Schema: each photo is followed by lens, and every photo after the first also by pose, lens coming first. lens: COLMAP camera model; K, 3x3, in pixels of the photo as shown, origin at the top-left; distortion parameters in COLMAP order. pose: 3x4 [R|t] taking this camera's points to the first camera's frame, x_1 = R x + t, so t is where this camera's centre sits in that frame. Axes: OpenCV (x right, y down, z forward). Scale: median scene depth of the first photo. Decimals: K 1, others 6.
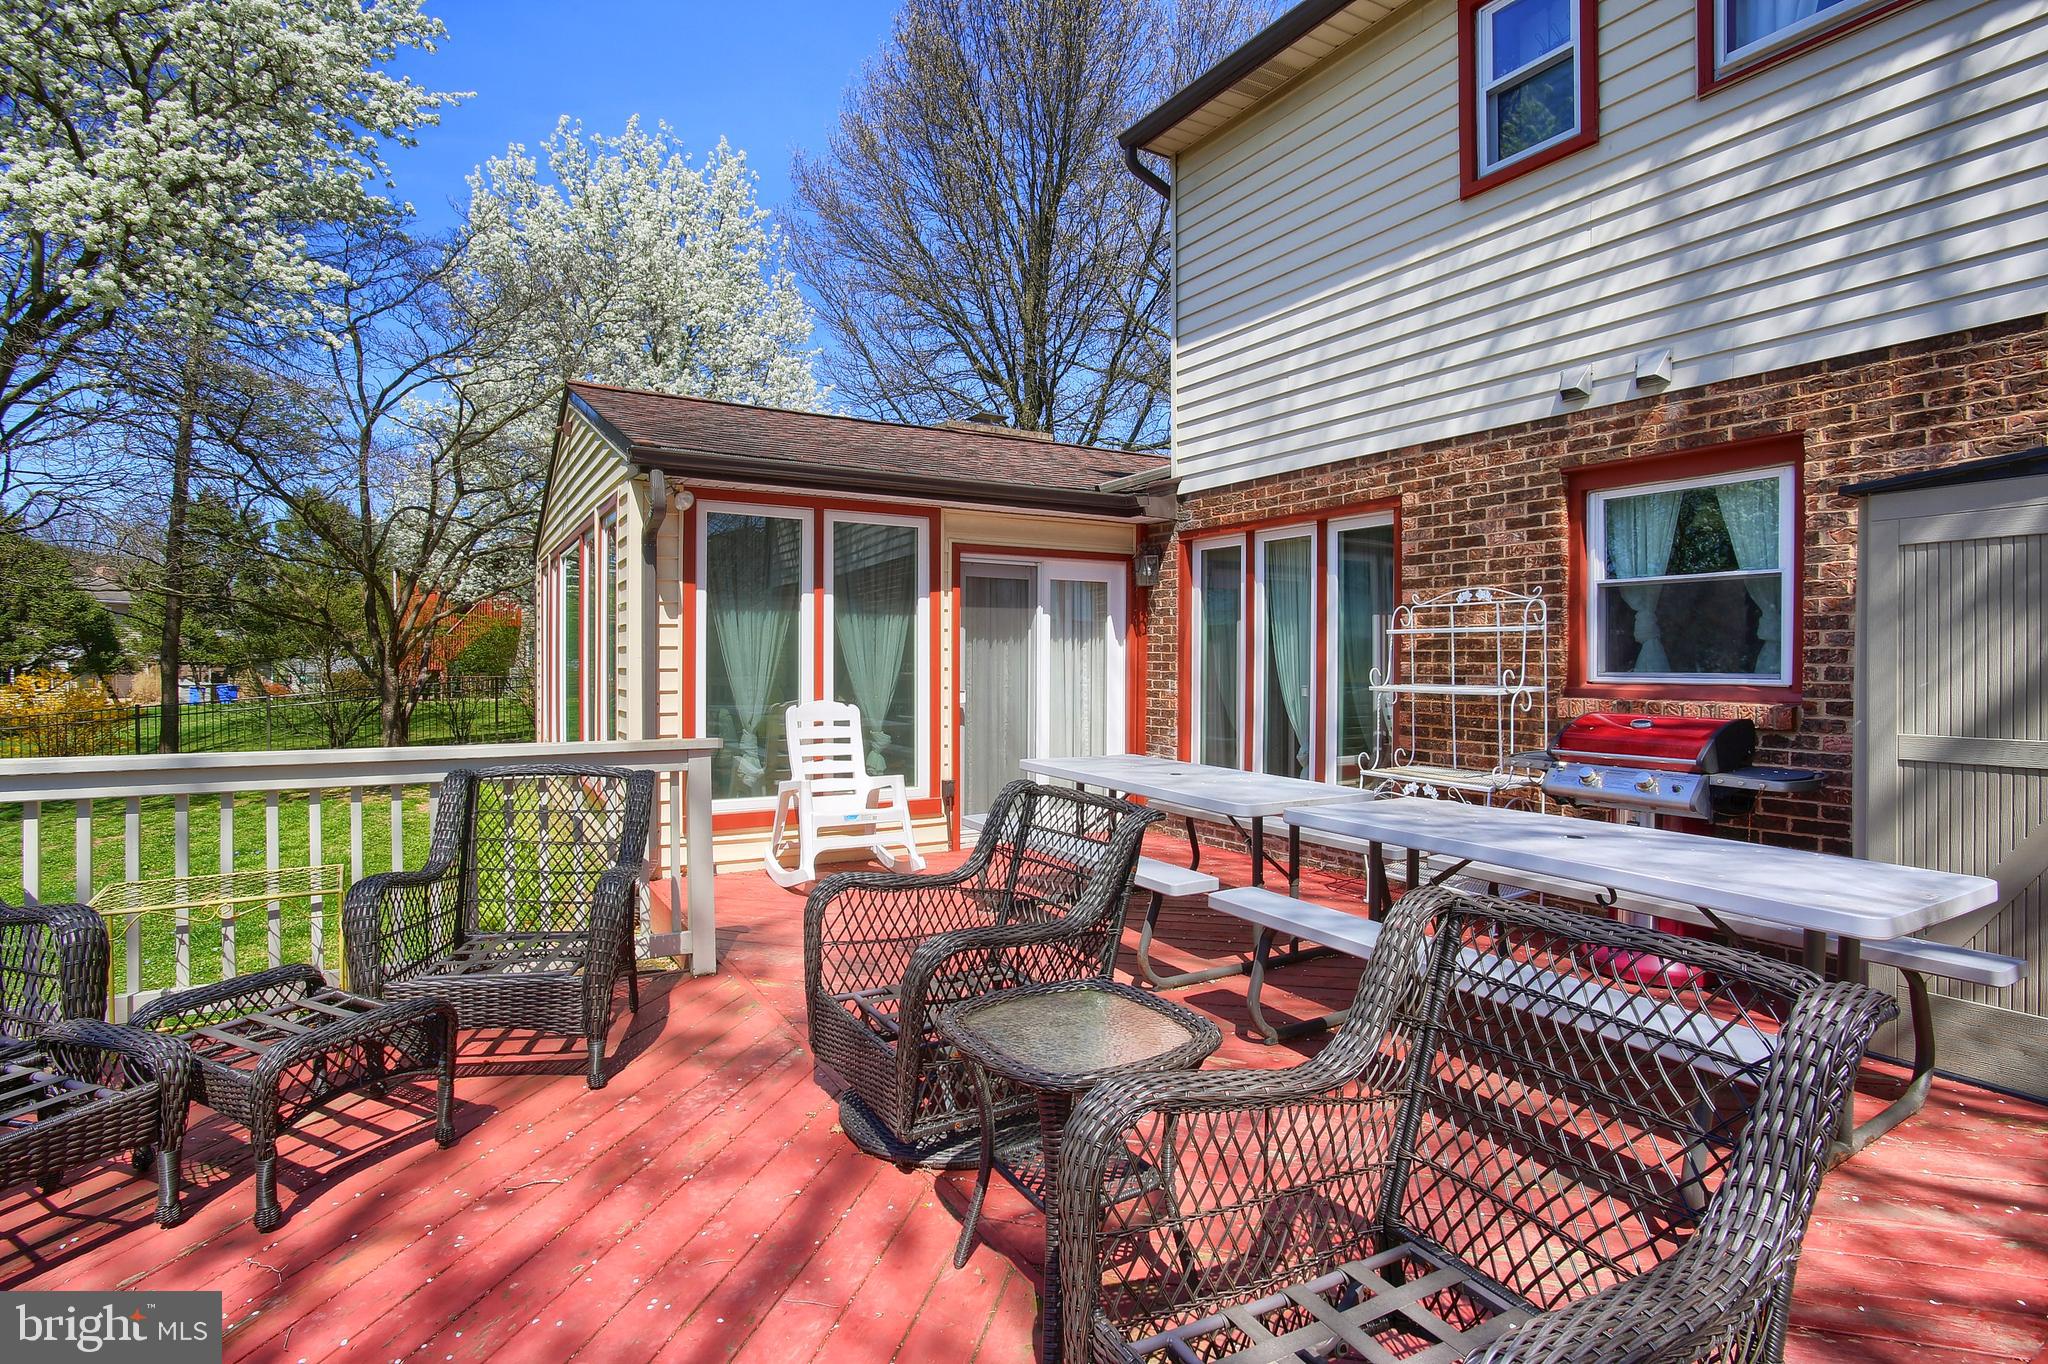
lens RADIAL K [[1032.8, 0, 1010.9], [0, 1032.8, 664.9], [0, 0, 1]] dist [-0.067271, 0.024355]
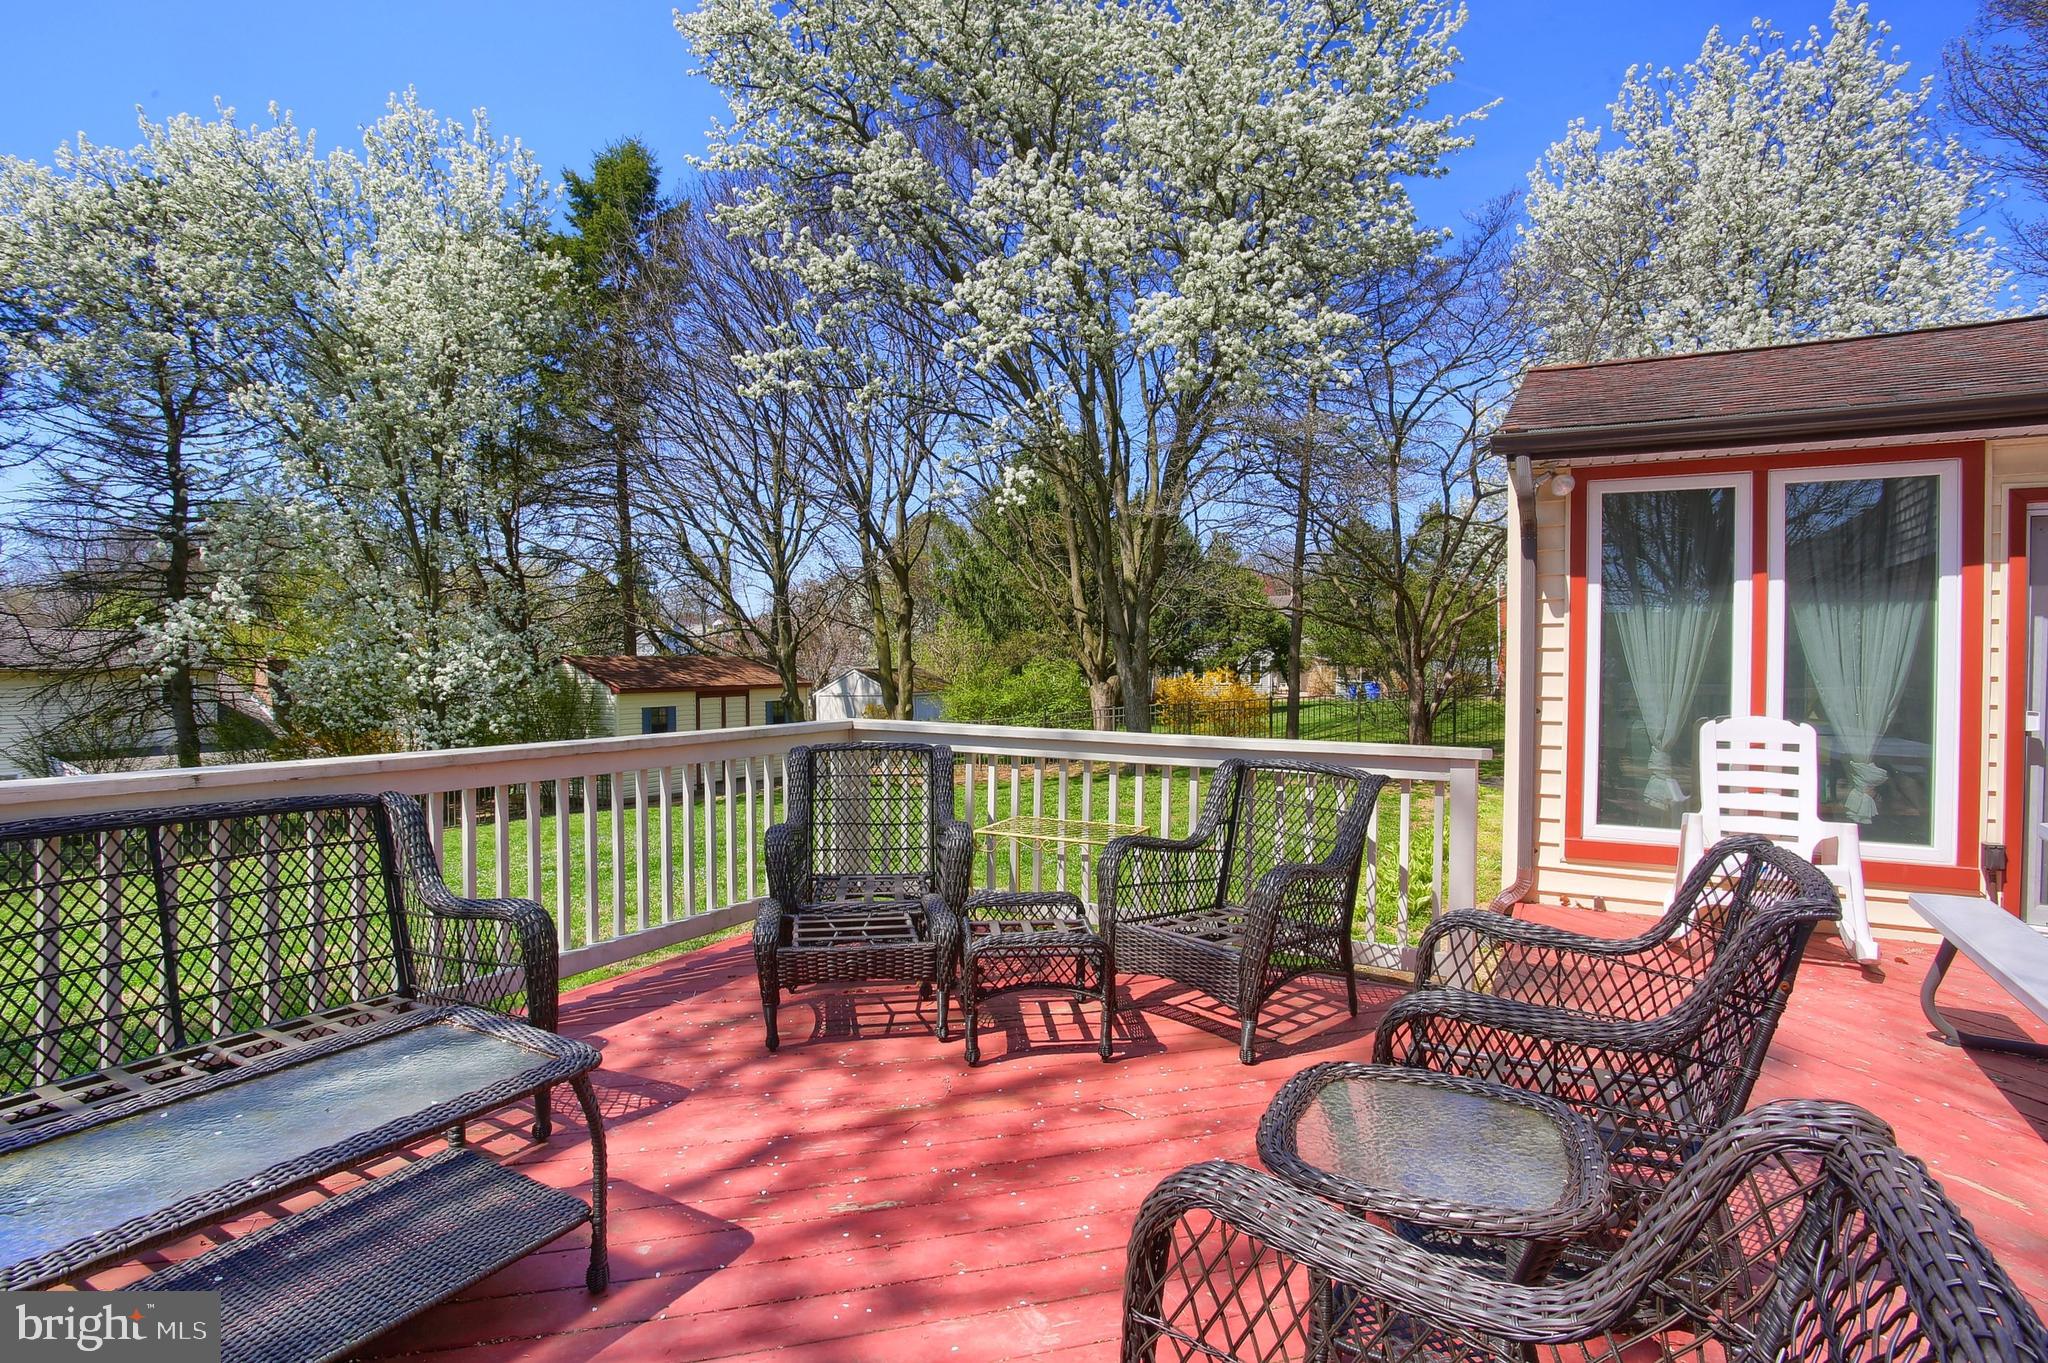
lens RADIAL K [[1060.7, 0, 1002.3], [0, 1060.7, 667.9], [0, 0, 1]] dist [-0.065796, 0.023034]
pose [[0.478752, 0.009114, -0.877903, 0.224498], [-0.008712, 0.999946, 0.005630, -0.001495], [0.877907, 0.004953, 0.478805, 0.124754]]
